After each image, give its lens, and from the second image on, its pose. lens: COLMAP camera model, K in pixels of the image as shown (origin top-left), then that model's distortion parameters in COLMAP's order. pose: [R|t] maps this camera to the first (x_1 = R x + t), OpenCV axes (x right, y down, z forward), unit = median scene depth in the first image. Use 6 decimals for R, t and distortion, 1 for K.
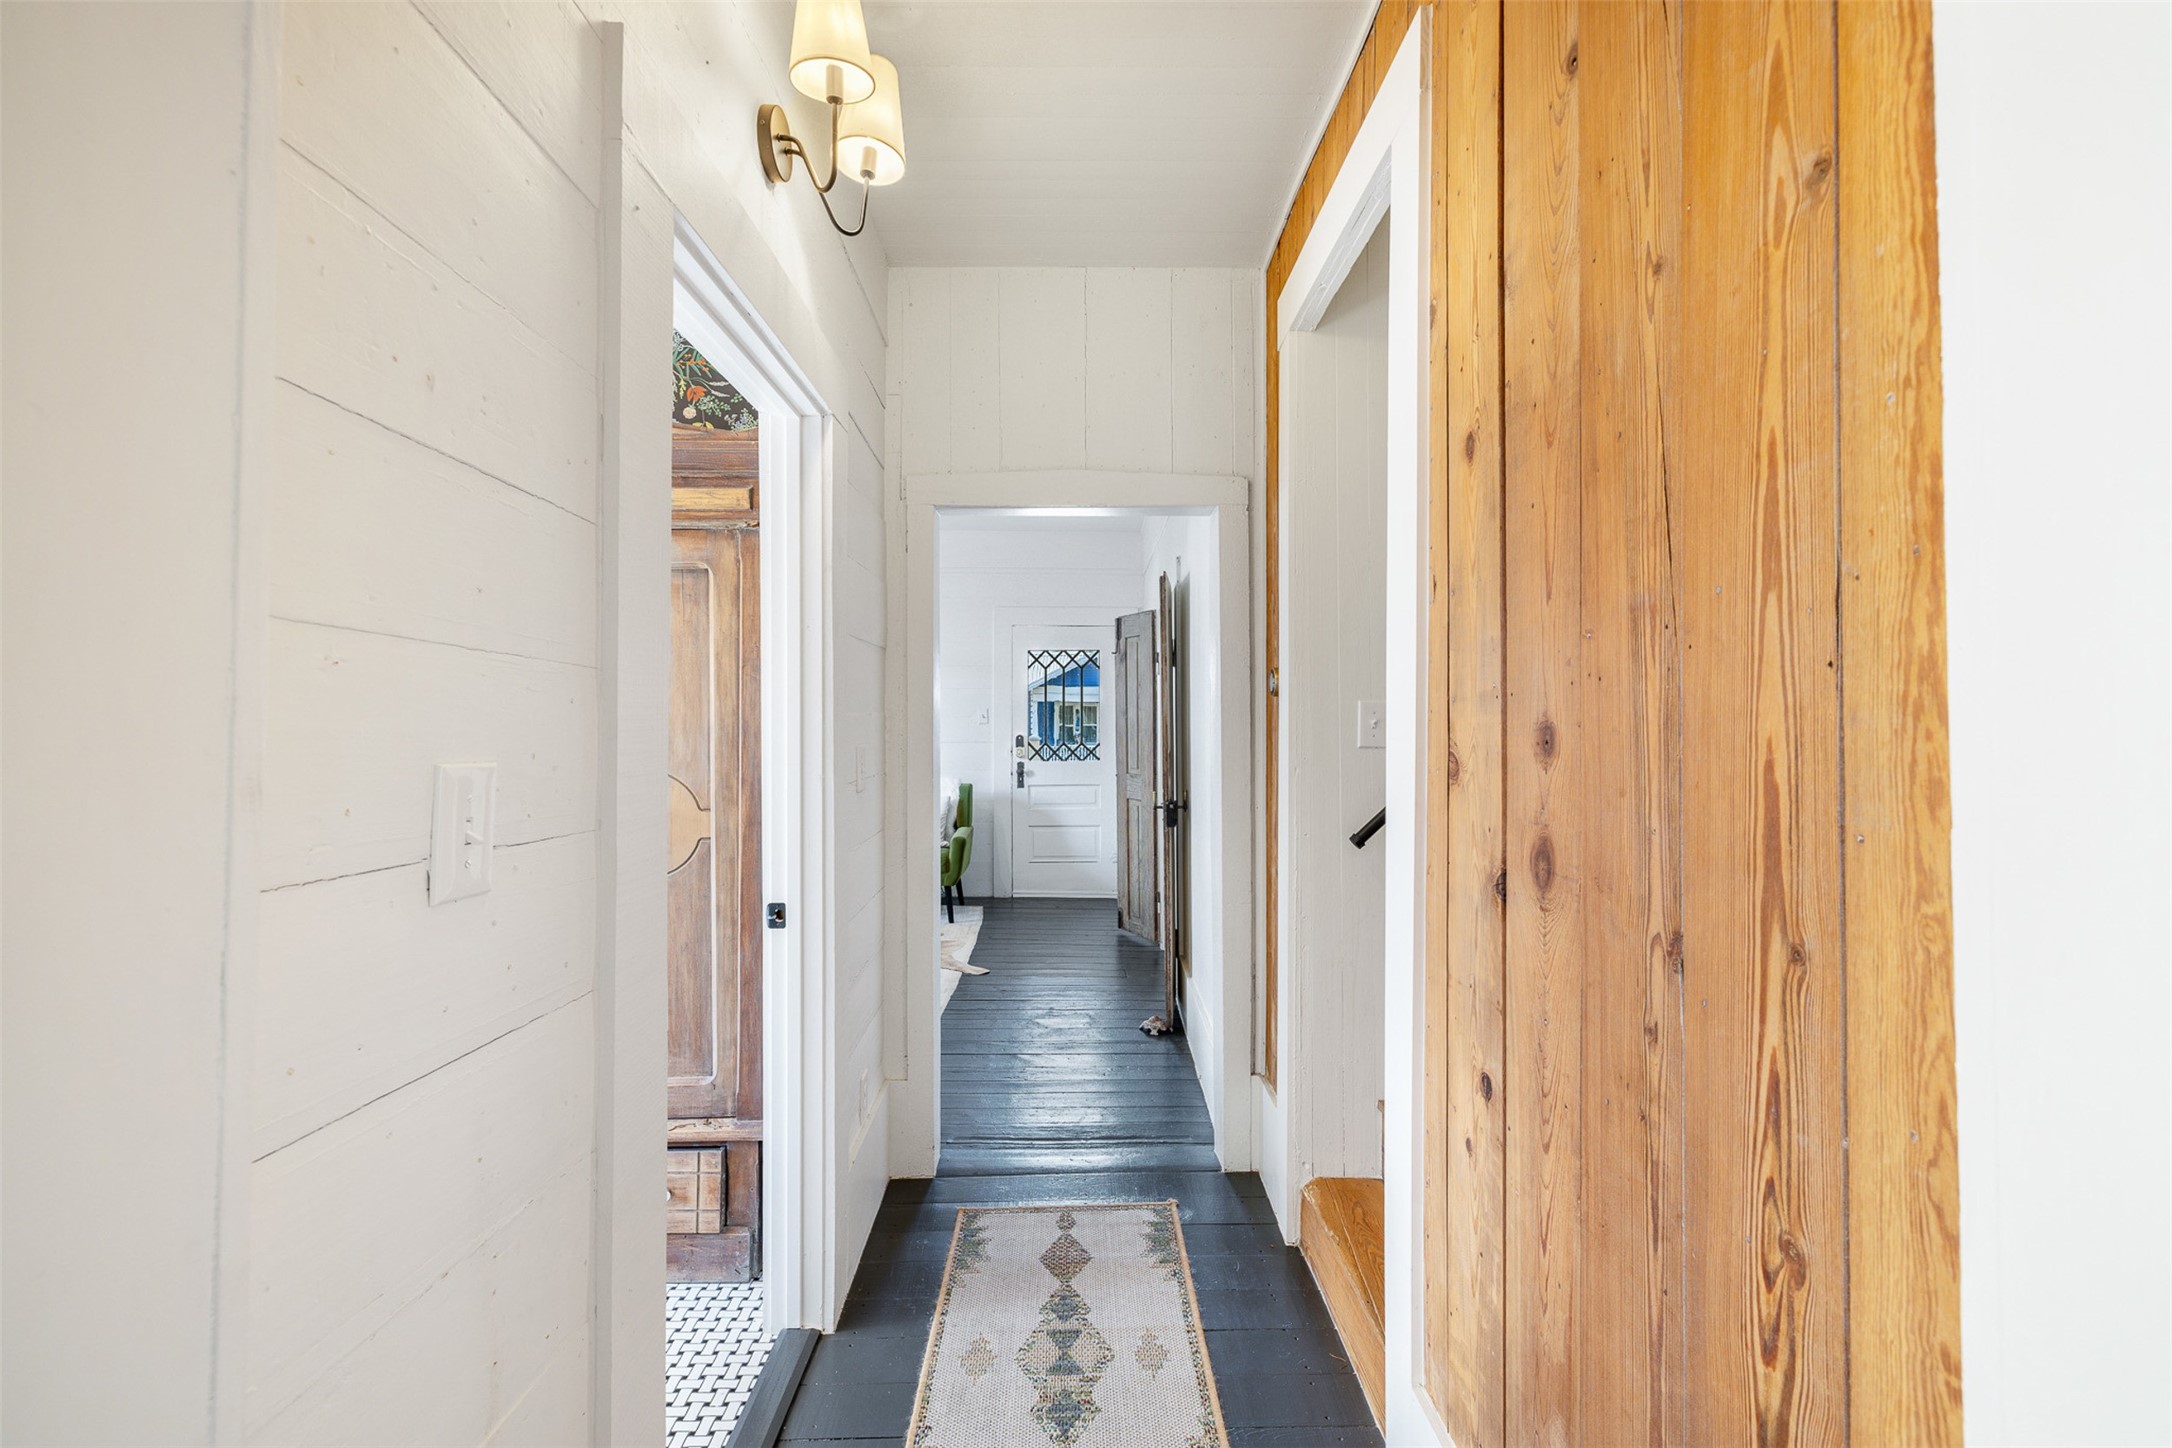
lens RADIAL K [[921.1, 0, 1082.5], [0, 921.1, 728.6], [0, 0, 1]] dist [0.001298, 0.000260]
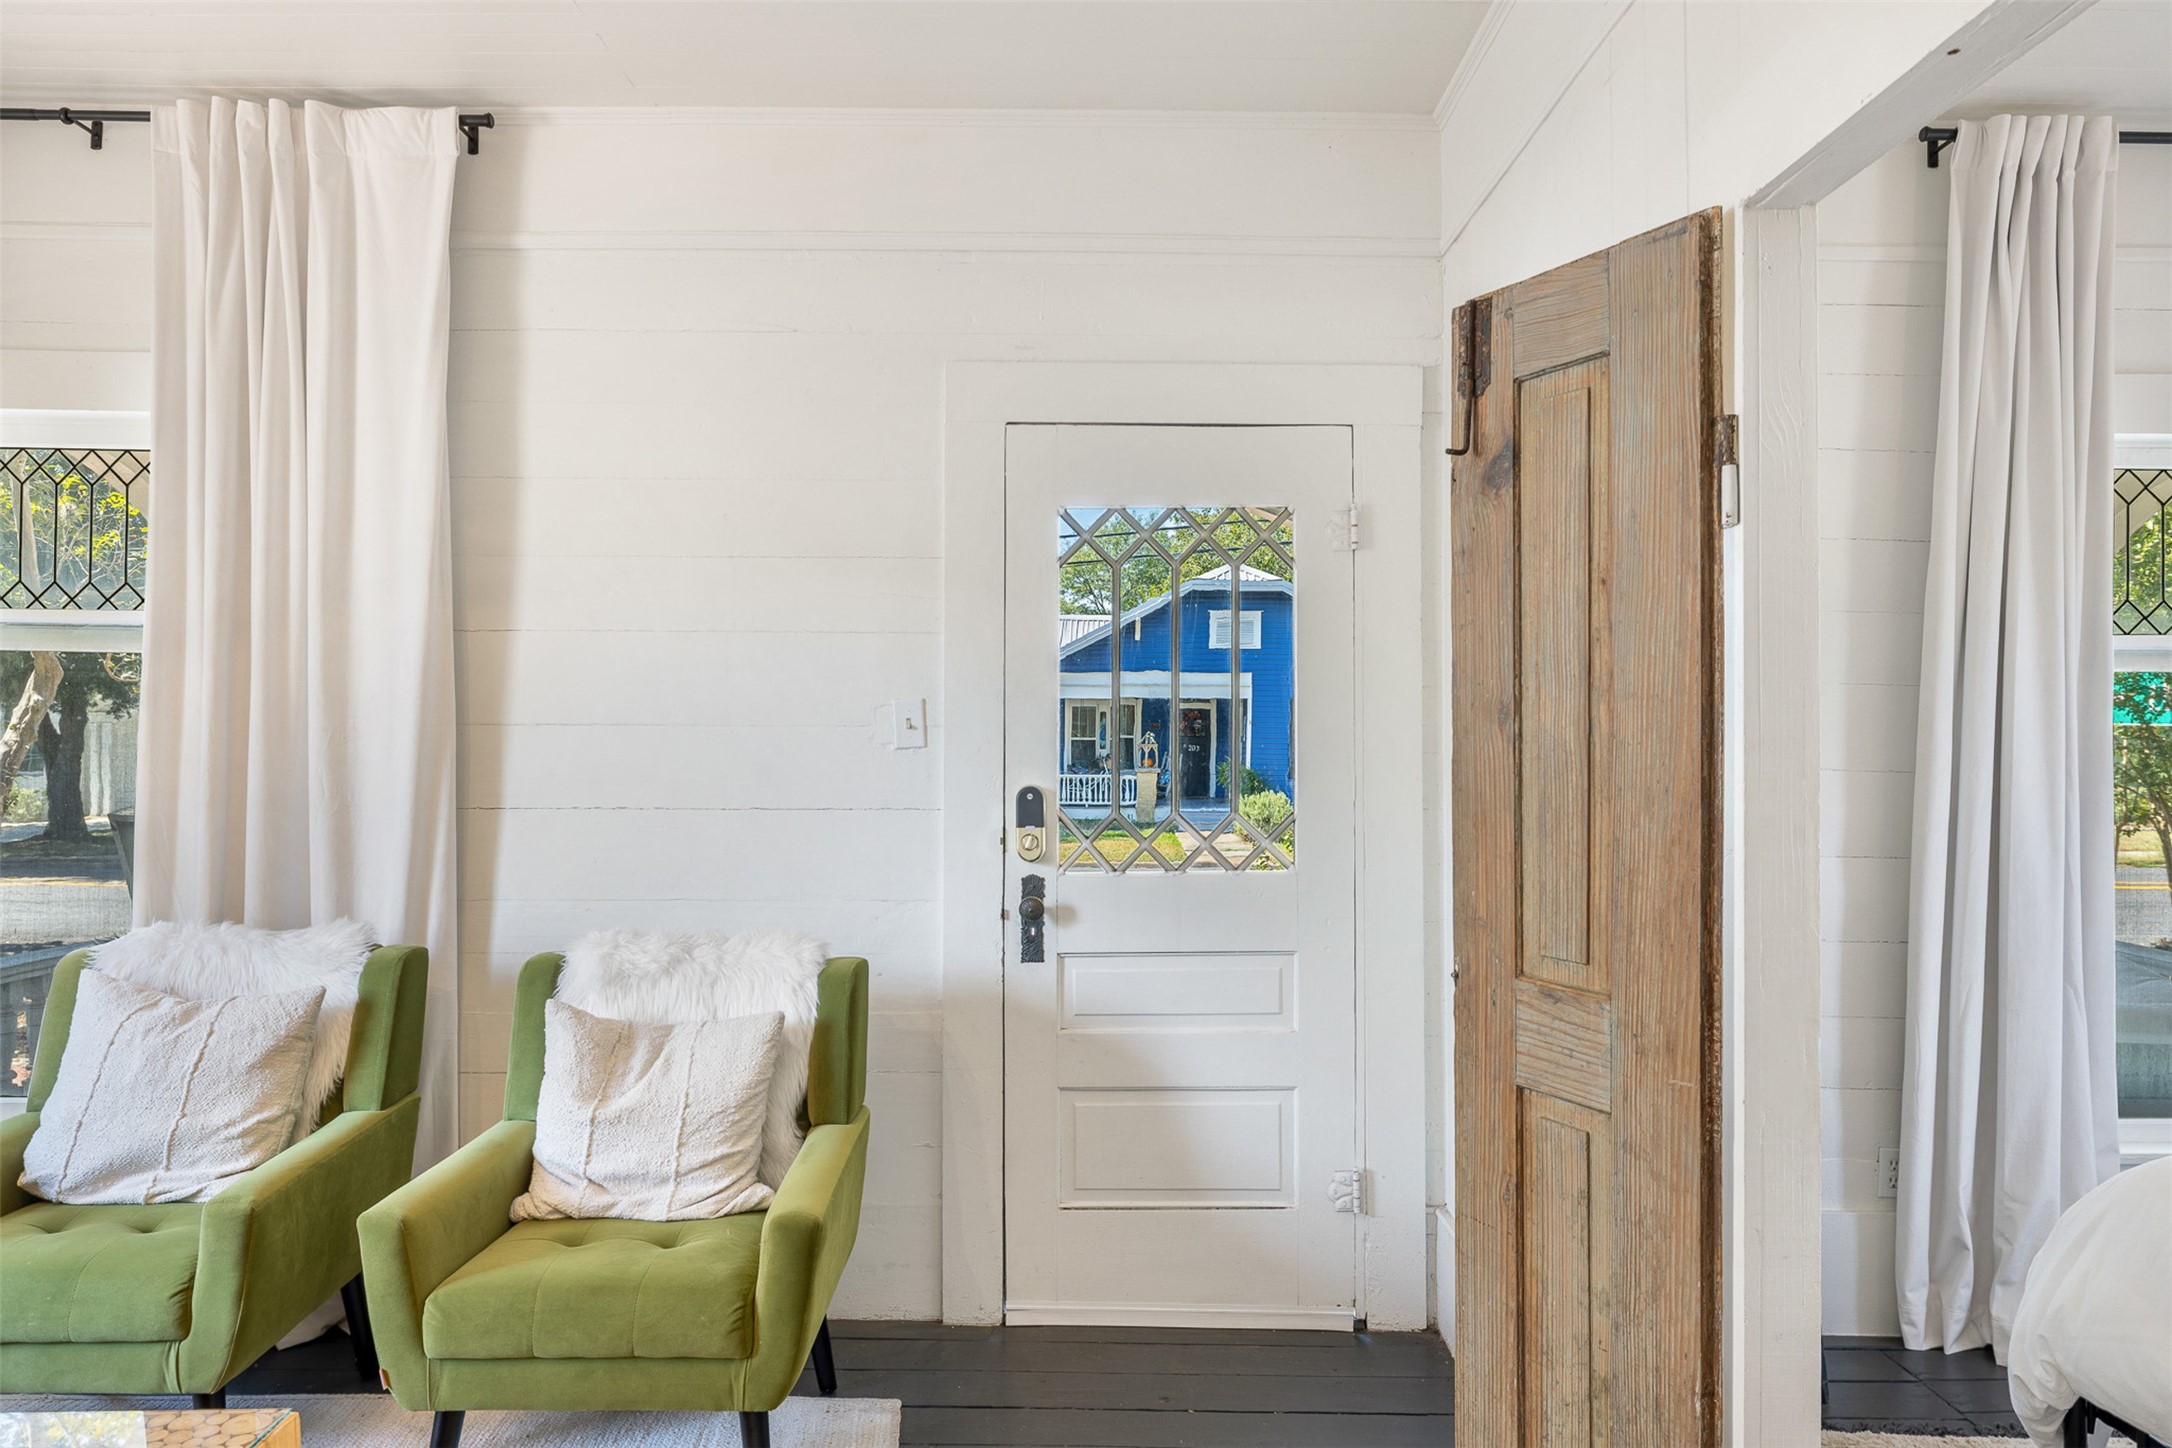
lens RADIAL K [[1451.0, 0, 1086.0], [0, 1451.0, 724.0], [0, 0, 1]] dist [-0.001575, 0.000471]
pose [[0.999942, 0.004522, -0.009734, -0.046028], [-0.004651, 0.999902, -0.013200, -0.007100], [0.009674, 0.013244, 0.999865, 0.532236]]
